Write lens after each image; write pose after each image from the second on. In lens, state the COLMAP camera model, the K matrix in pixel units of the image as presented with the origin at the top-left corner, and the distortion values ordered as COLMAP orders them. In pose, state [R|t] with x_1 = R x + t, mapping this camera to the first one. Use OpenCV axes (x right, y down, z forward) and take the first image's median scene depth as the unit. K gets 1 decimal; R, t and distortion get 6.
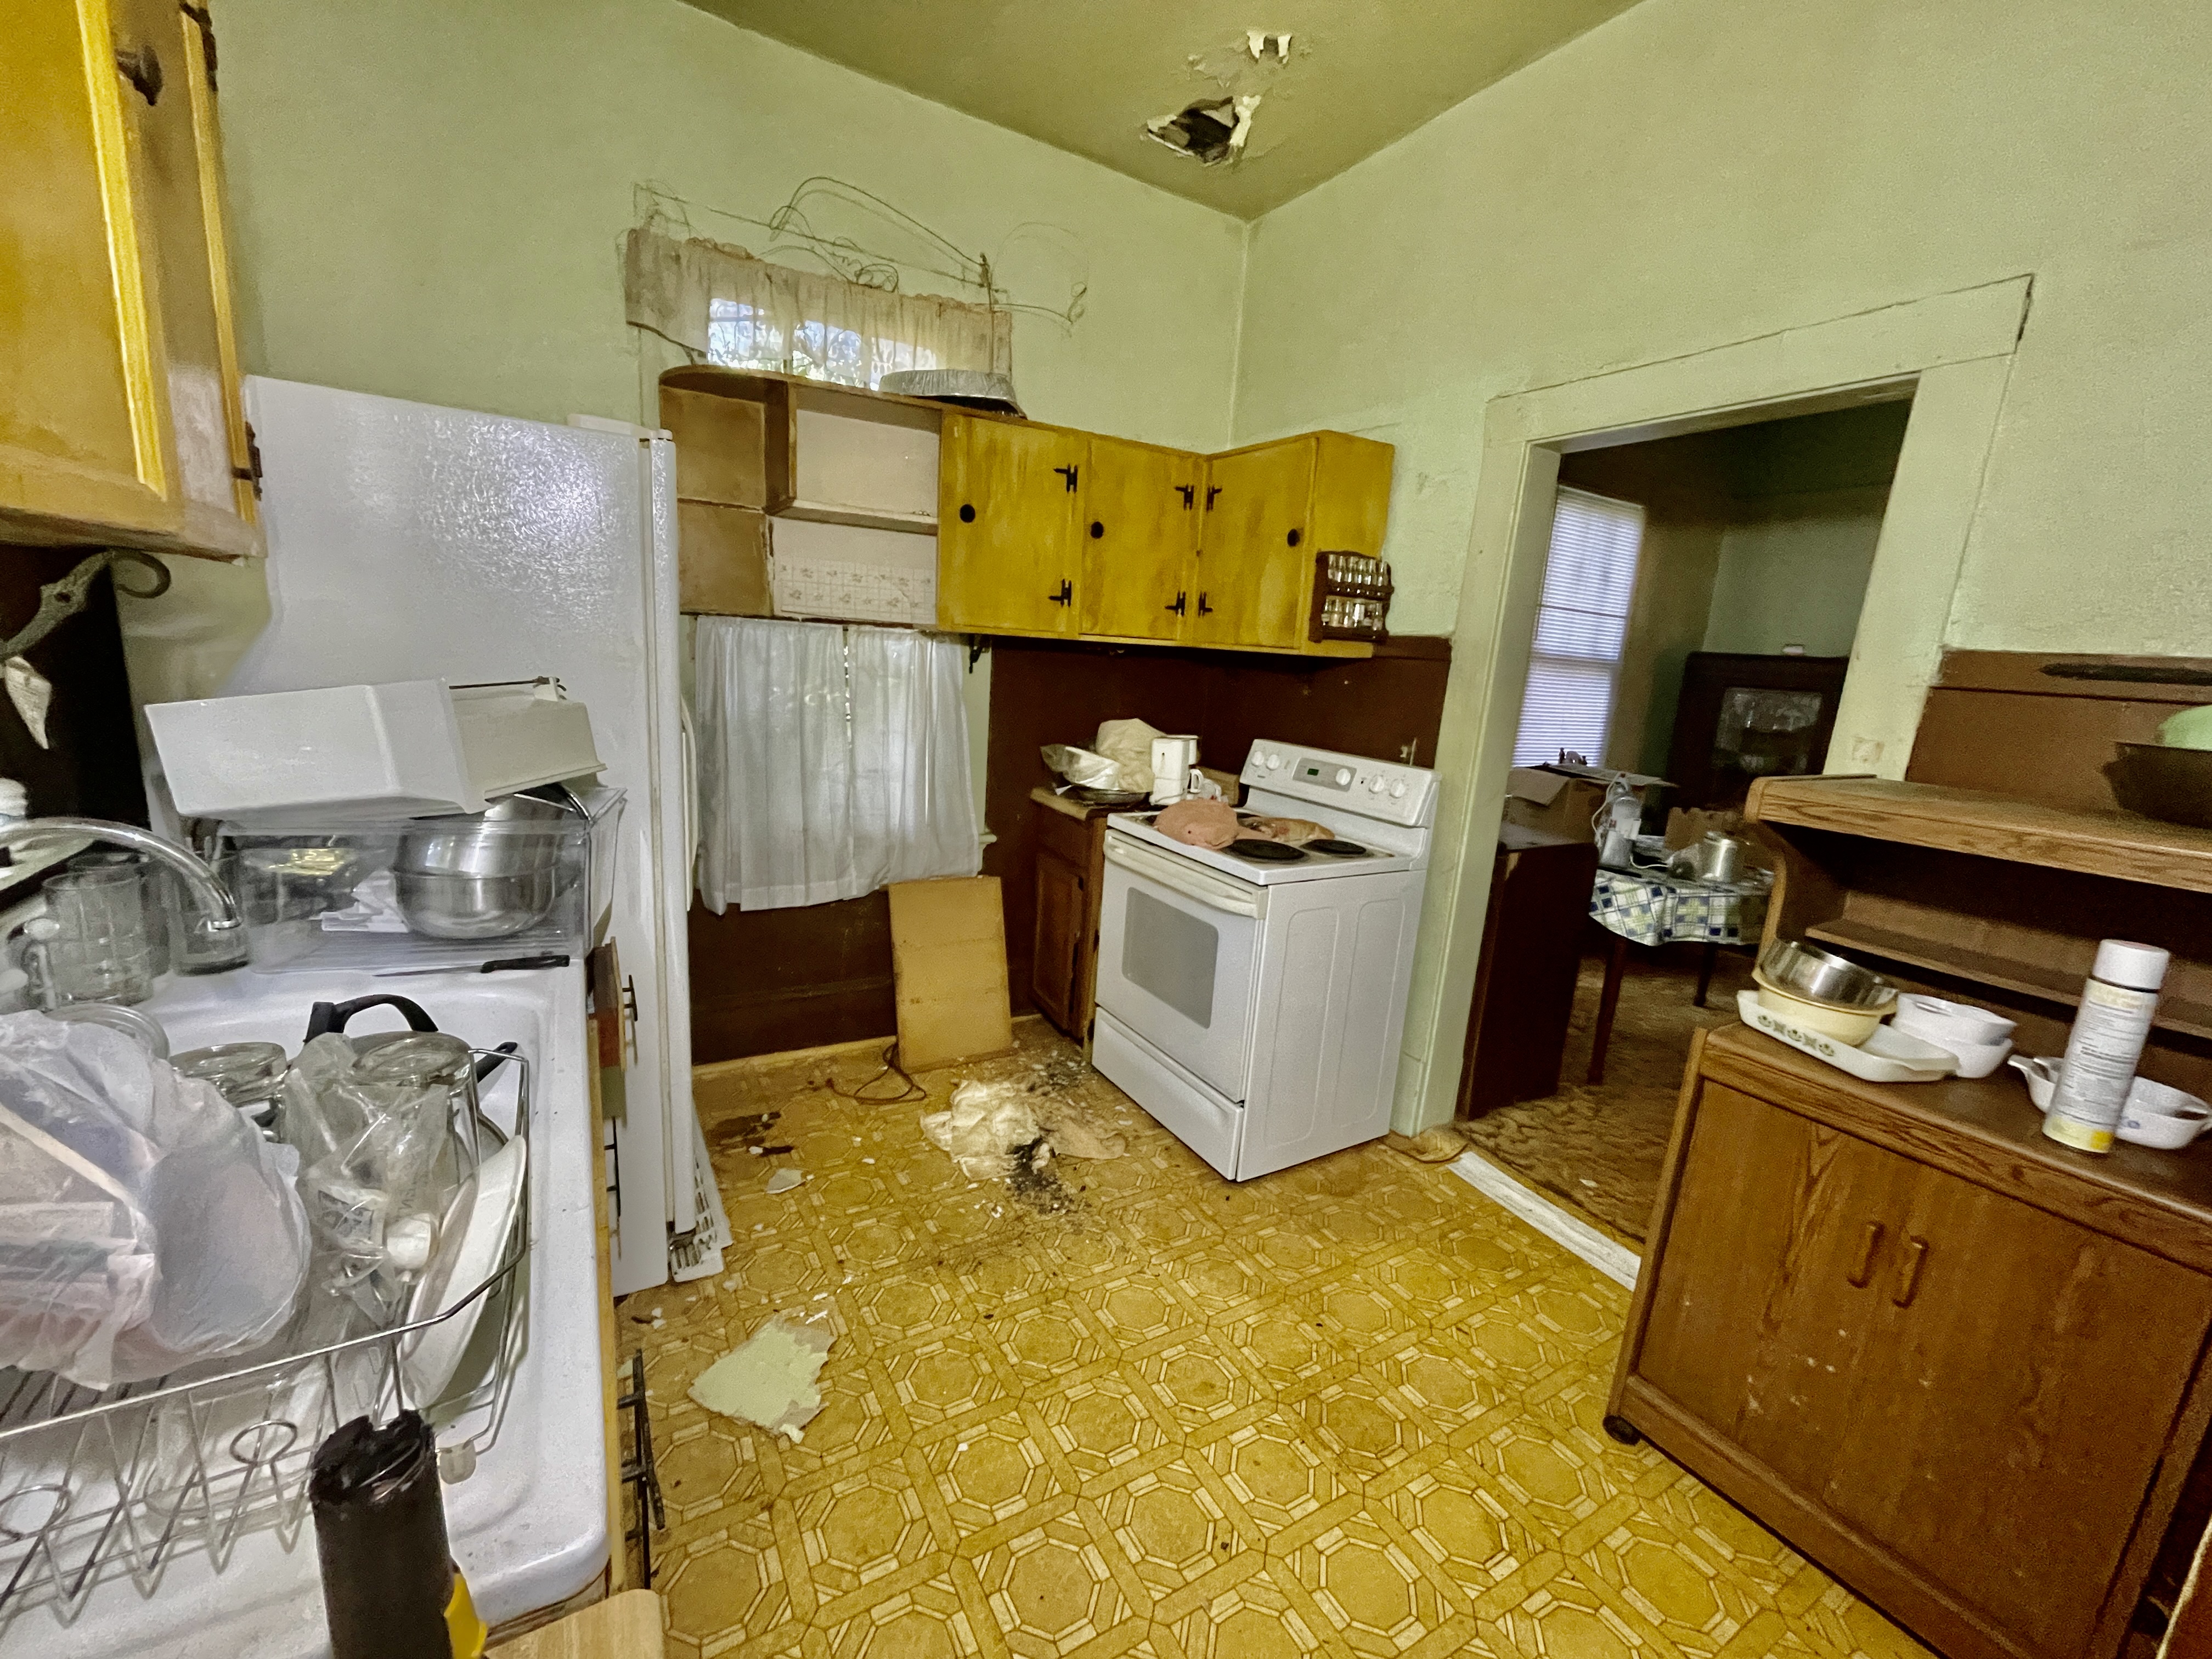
lens RADIAL K [[898.3, 0, 1096.4], [0, 898.3, 829.4], [0, 0, 1]] dist [0.006066, -0.000197]
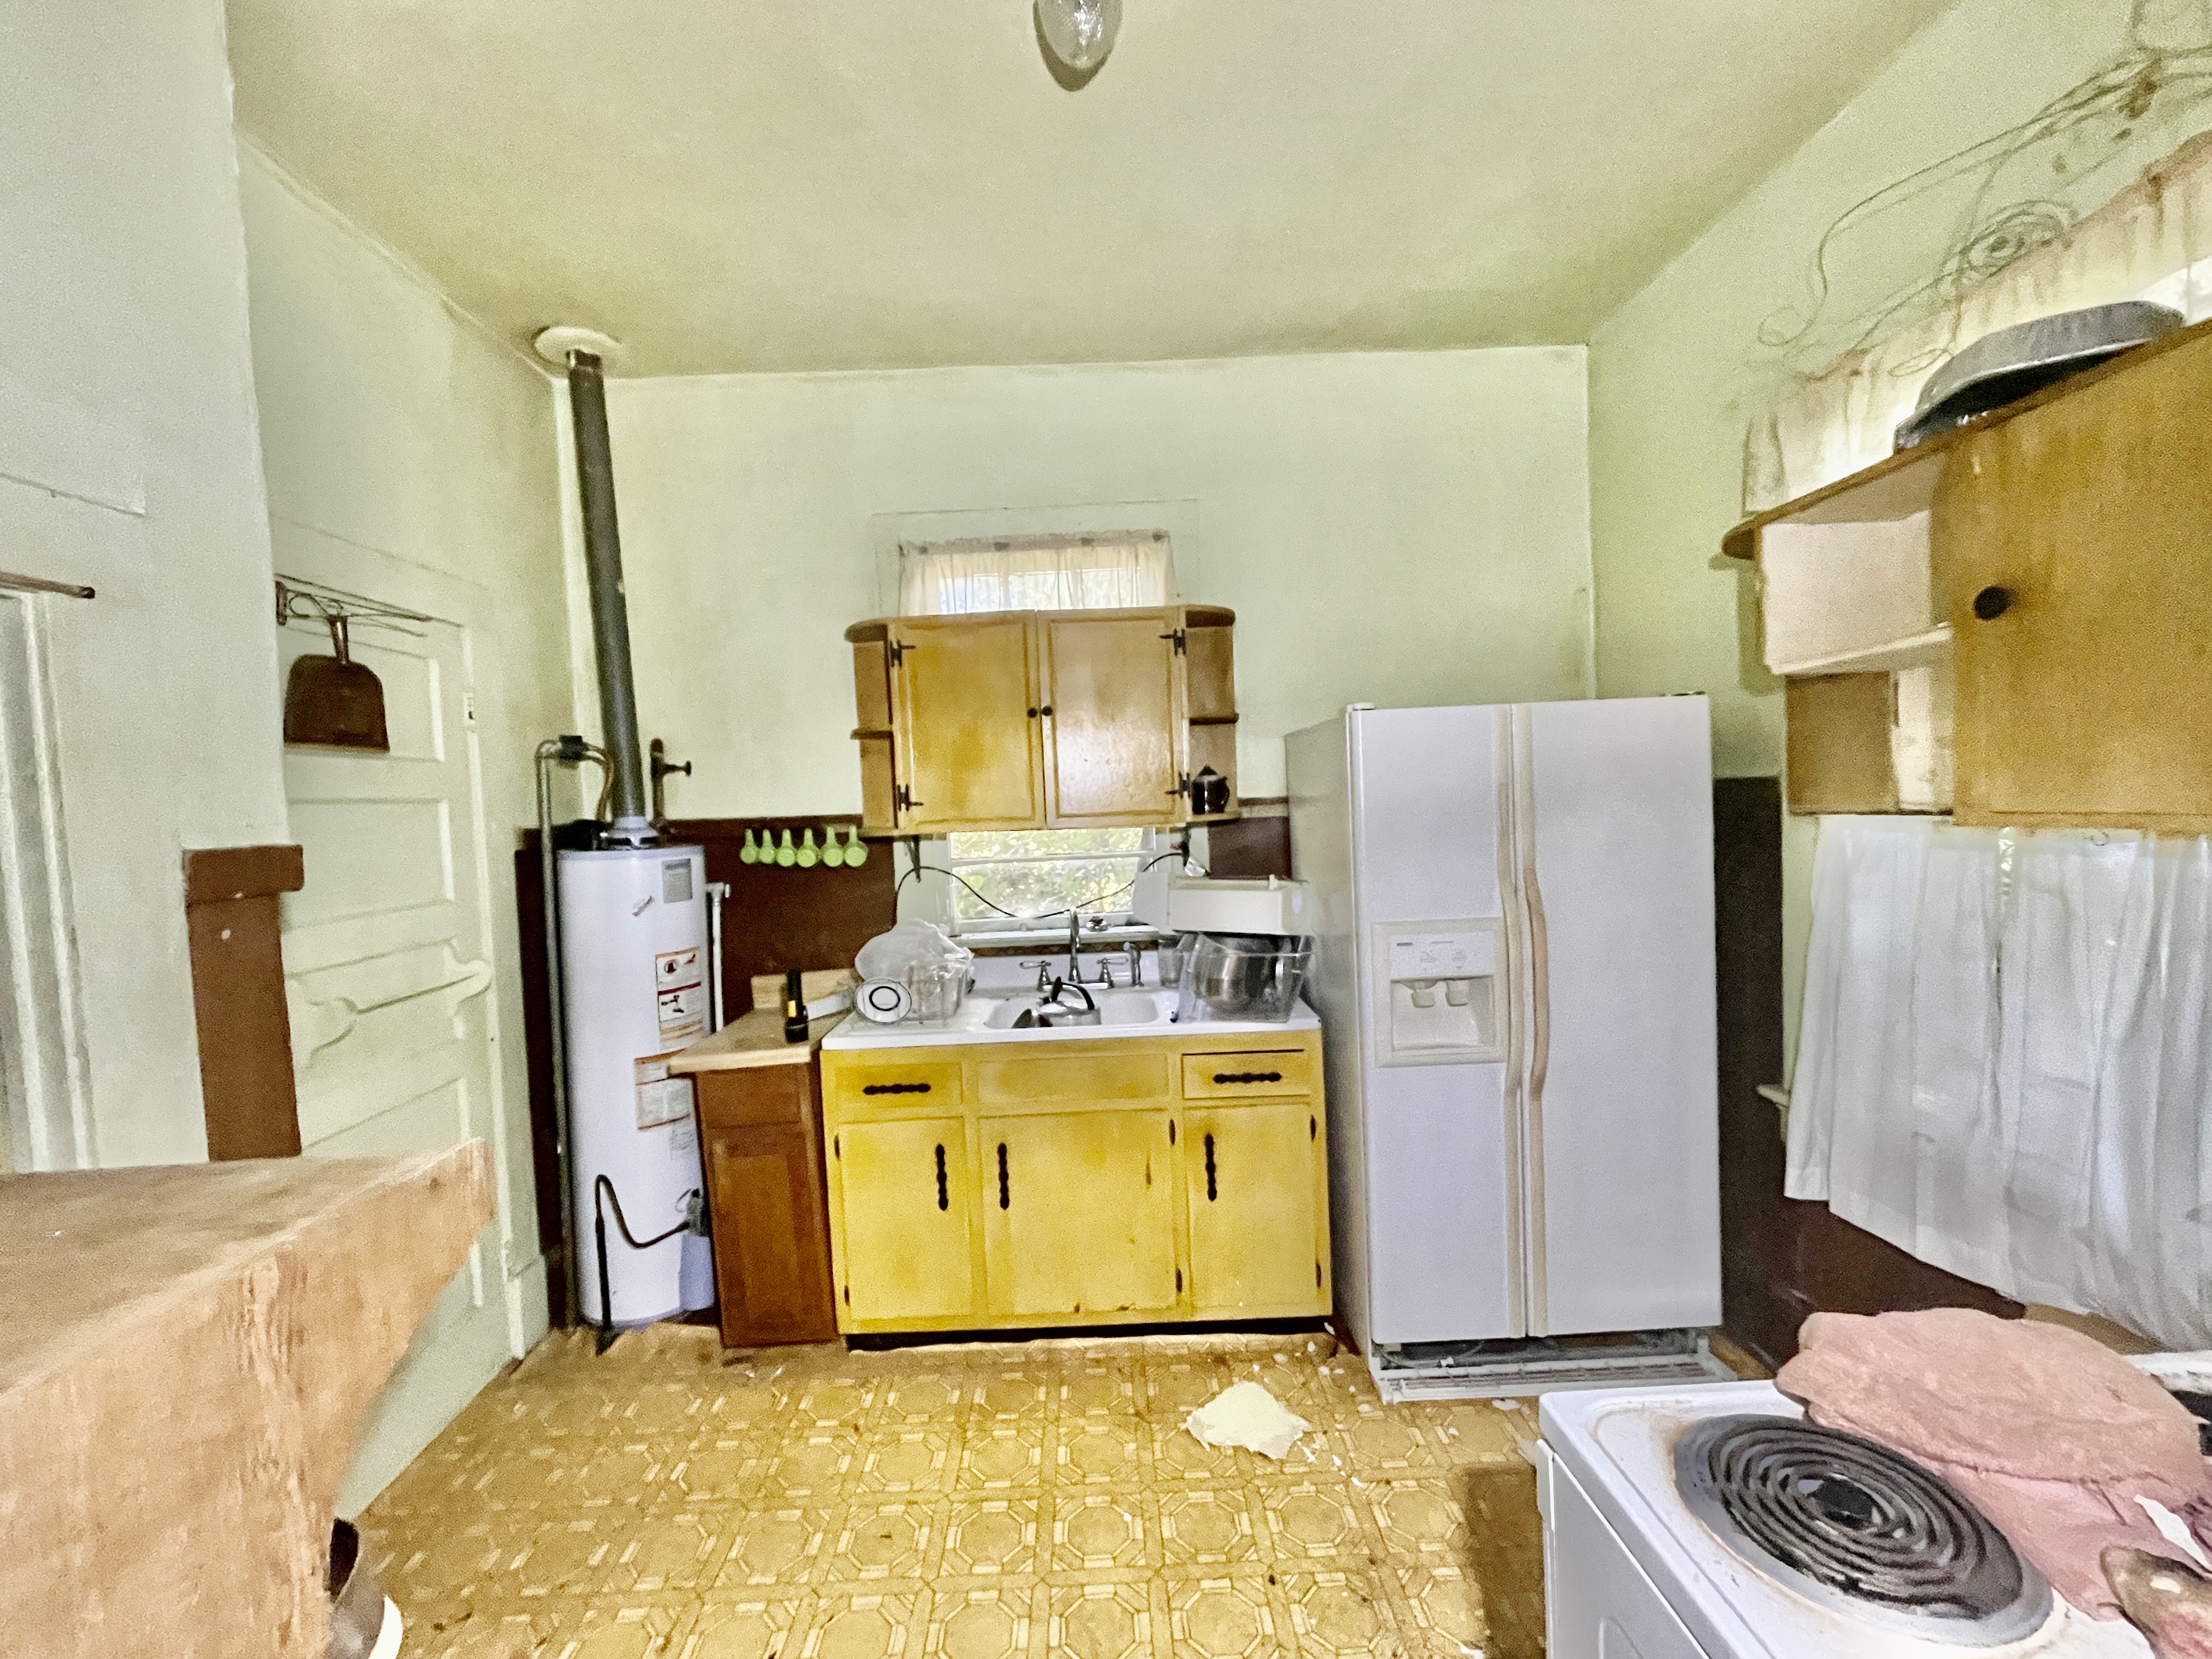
lens RADIAL K [[898.3, 0, 1096.4], [0, 898.3, 829.4], [0, 0, 1]] dist [0.006066, -0.000197]
pose [[-0.486762, -0.021079, -0.873280, 0.566396], [-0.171524, 0.982553, 0.071890, -0.172705], [0.856529, 0.184782, -0.481885, 0.837025]]
